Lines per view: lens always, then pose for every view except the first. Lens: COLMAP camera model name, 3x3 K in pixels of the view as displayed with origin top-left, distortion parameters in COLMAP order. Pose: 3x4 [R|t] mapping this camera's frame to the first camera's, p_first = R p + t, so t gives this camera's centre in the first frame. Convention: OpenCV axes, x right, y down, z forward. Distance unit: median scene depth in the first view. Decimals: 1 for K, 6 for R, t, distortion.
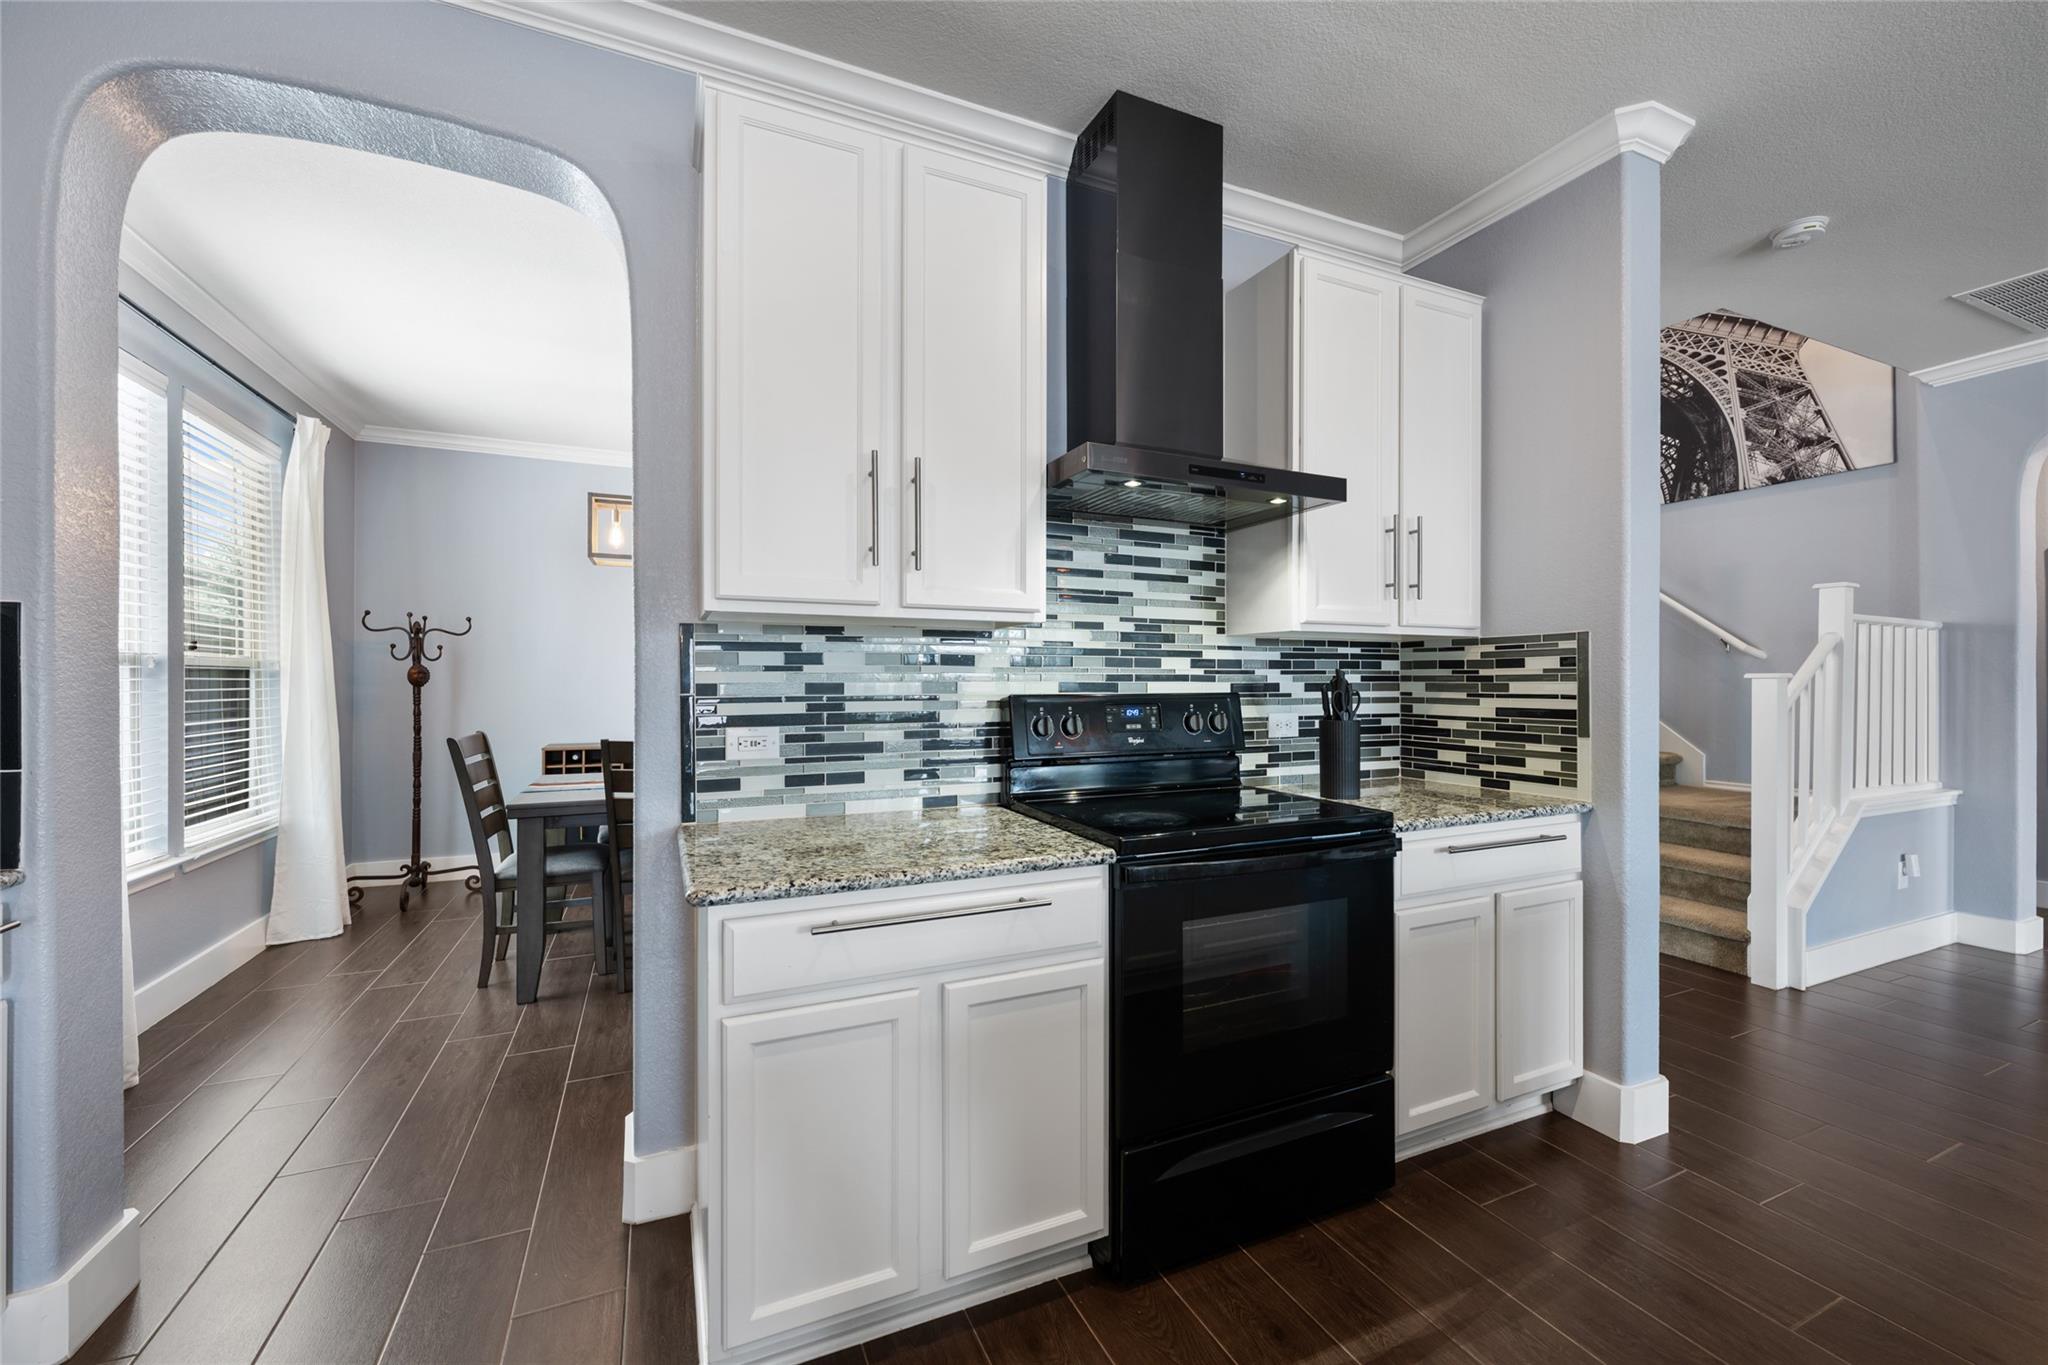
lens RADIAL K [[830.9, 0, 1028.3], [0, 830.9, 673.8], [0, 0, 1]] dist [-0.001732, -0.000396]
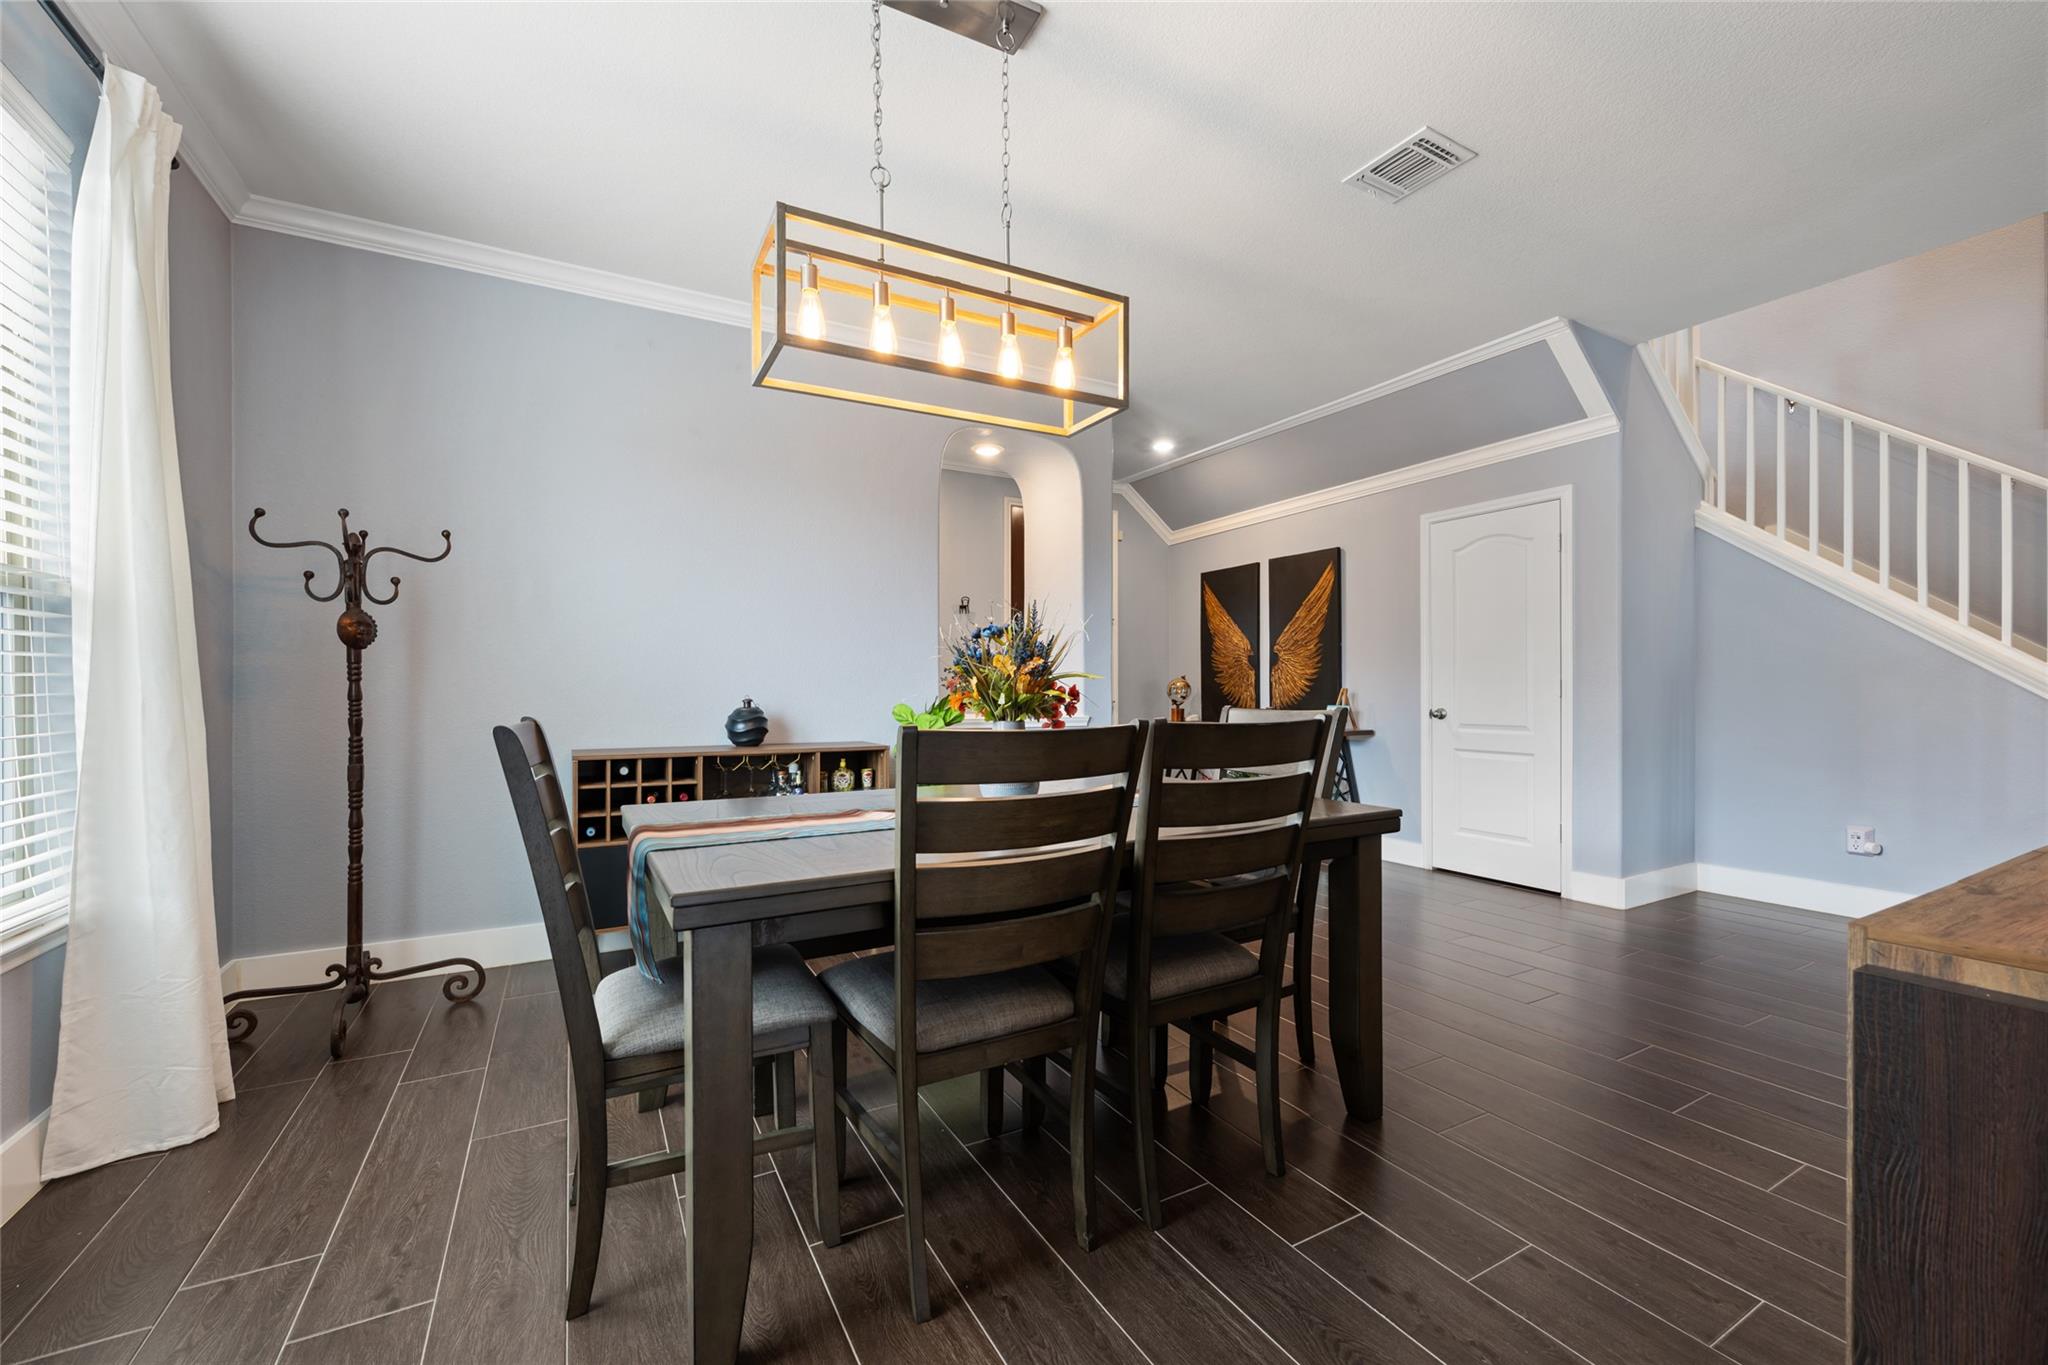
lens RADIAL K [[830.9, 0, 1028.2], [0, 830.9, 687.8], [0, 0, 1]] dist [-0.001732, -0.000396]
pose [[0.996040, -0.002938, 0.088863, -0.373330], [0.002239, 0.999966, 0.007965, 0.043487], [-0.088883, -0.007735, 0.996012, 0.448848]]
